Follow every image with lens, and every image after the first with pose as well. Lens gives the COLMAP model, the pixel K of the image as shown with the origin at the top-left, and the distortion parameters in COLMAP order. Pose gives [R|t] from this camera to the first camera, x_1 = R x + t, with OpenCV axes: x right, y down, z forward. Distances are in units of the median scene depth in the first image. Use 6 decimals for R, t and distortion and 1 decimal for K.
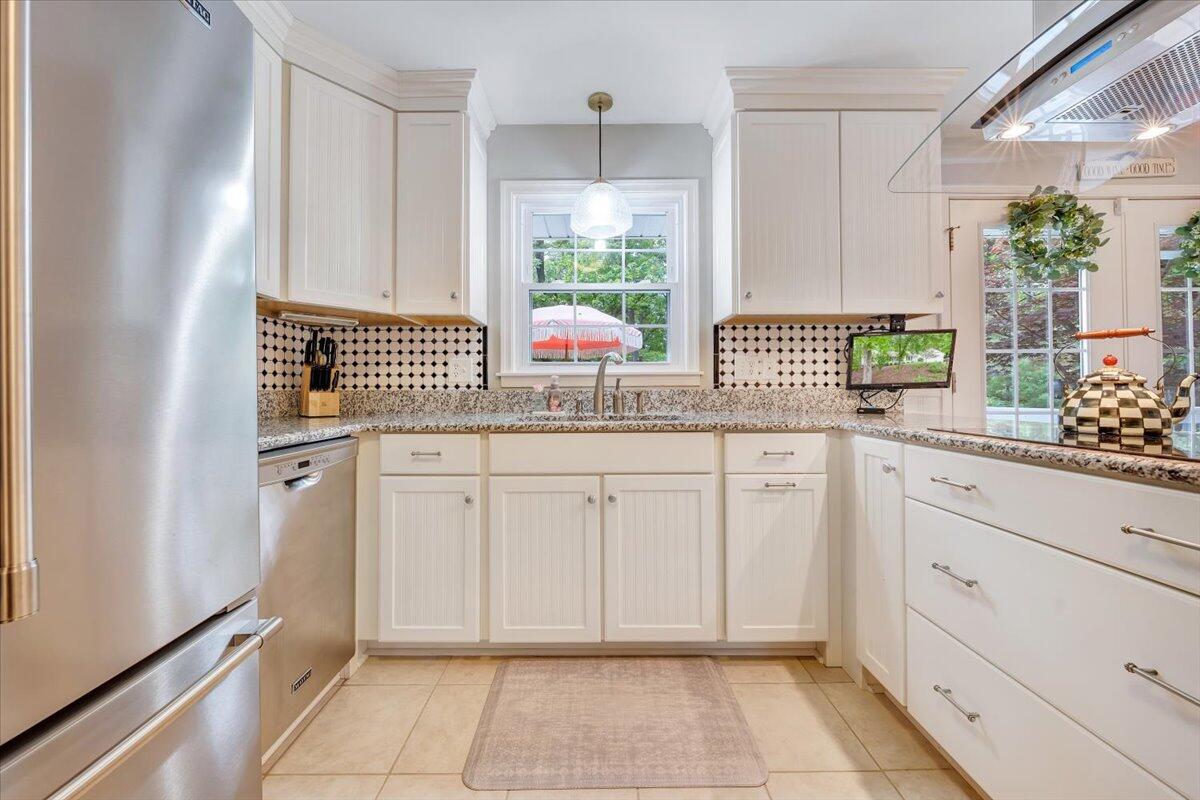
lens RADIAL K [[412.4, 0, 594.1], [0, 412.4, 386.9], [0, 0, 1]] dist [-0.004409, -0.000114]
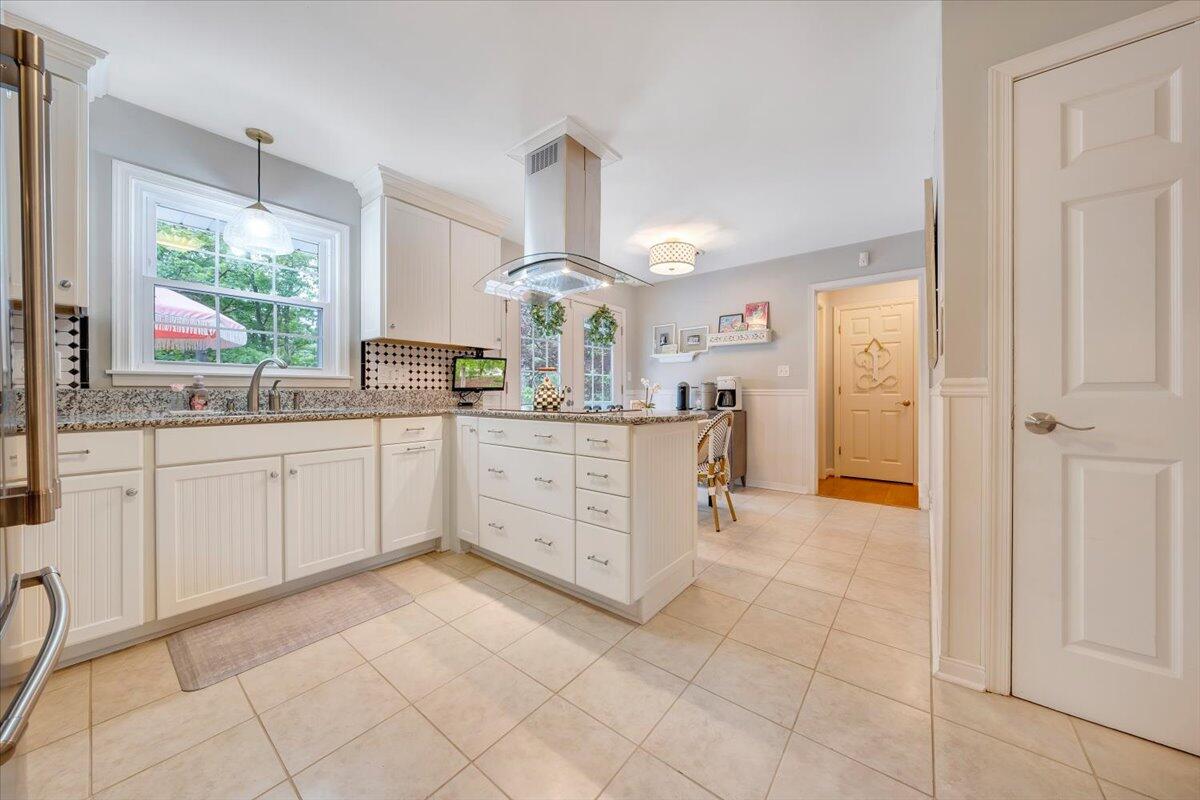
lens RADIAL K [[409.8, 0, 595.9], [0, 409.8, 394.7], [0, 0, 1]] dist [-0.003964, -0.000229]
pose [[0.626219, 0.000271, 0.779647, -0.272293], [-0.009449, 0.999929, 0.007242, 0.003941], [-0.779590, -0.011902, 0.626177, -0.422612]]
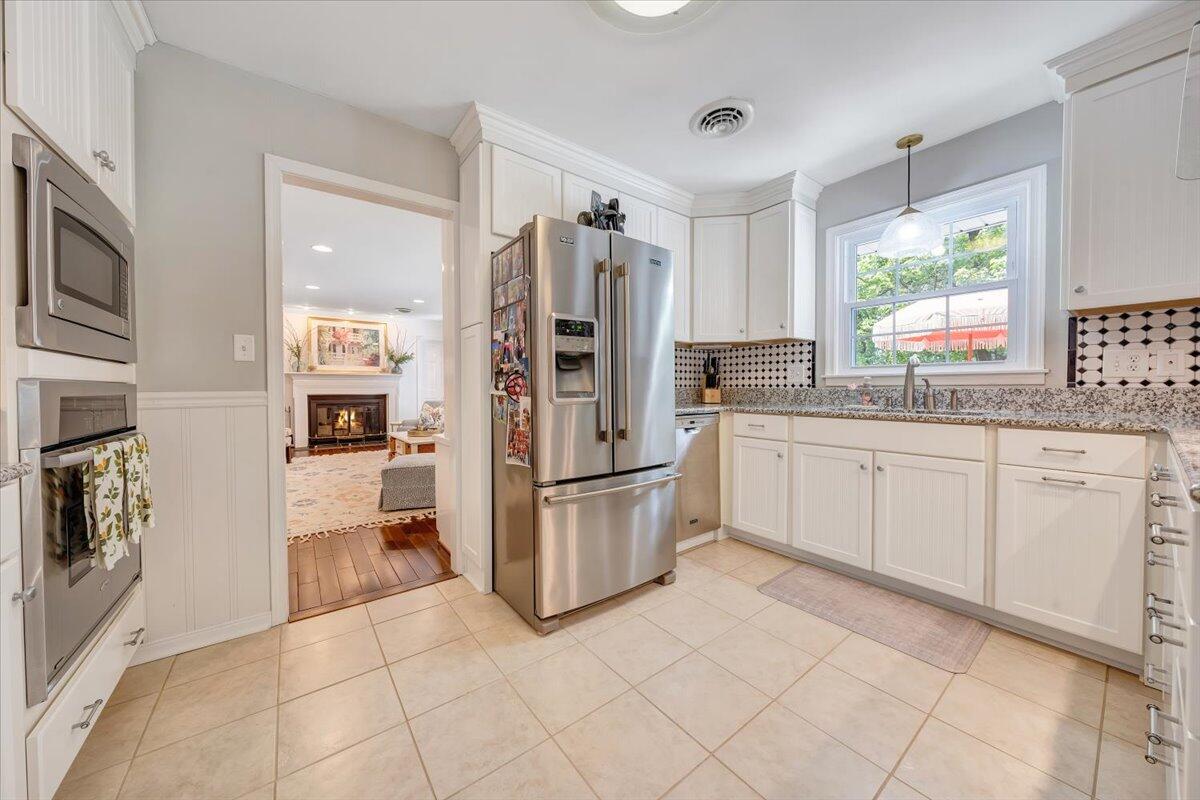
lens RADIAL K [[409.8, 0, 595.9], [0, 409.8, 394.7], [0, 0, 1]] dist [-0.003964, -0.000229]
pose [[0.601035, 0.016140, -0.799060, 0.406653], [0.006845, 0.999655, 0.025341, -0.010056], [0.799193, -0.020700, 0.600717, -0.409457]]
